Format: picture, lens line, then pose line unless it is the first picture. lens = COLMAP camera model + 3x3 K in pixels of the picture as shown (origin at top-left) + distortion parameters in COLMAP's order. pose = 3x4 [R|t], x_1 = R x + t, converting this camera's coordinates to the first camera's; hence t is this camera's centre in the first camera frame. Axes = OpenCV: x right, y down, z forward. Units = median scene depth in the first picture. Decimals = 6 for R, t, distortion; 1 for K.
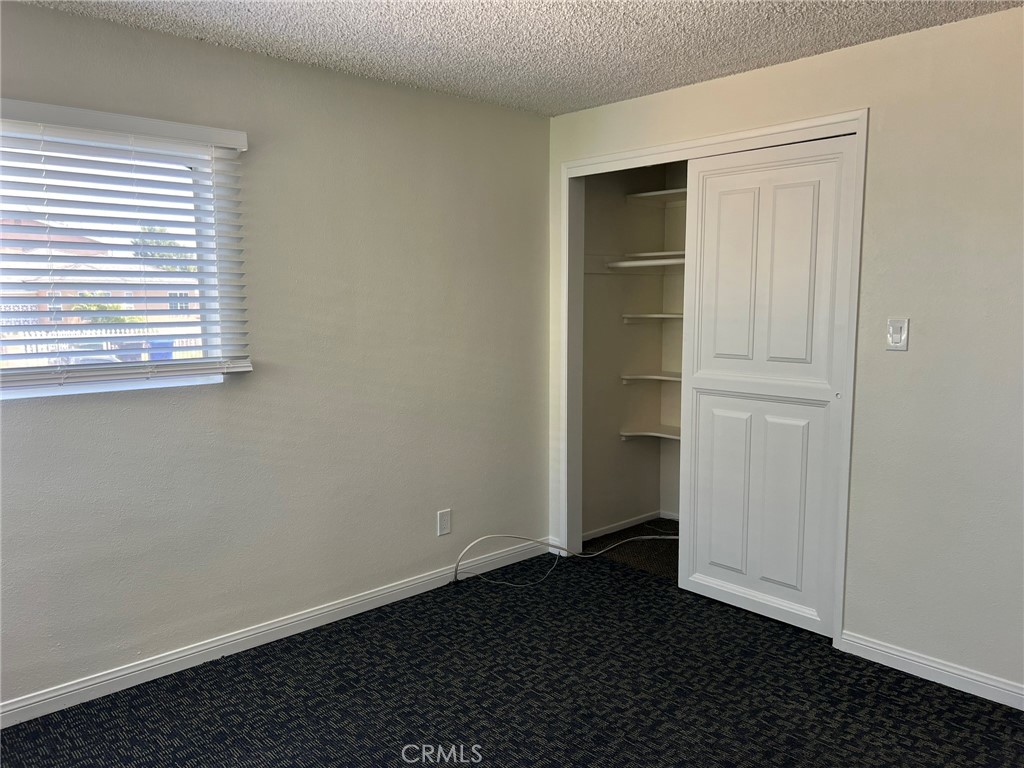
lens RADIAL K [[774.0, 0, 517.0], [0, 774.0, 379.9], [0, 0, 1]] dist [0.055388, -0.060762]
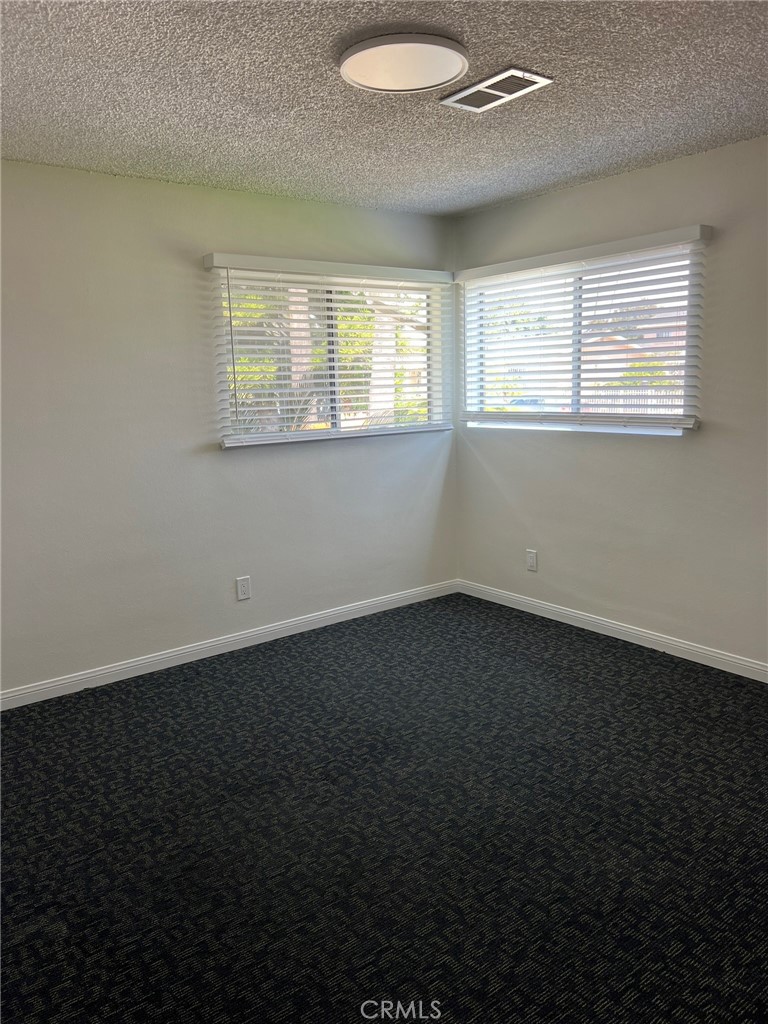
lens RADIAL K [[774.0, 0, 388.9], [0, 774.0, 515.5], [0, 0, 1]] dist [0.055388, -0.060762]
pose [[-0.101073, 0.182644, -0.977970, 0.911377], [-0.073916, 0.978909, 0.190458, -0.075465], [0.992129, 0.091538, -0.085440, 0.674309]]
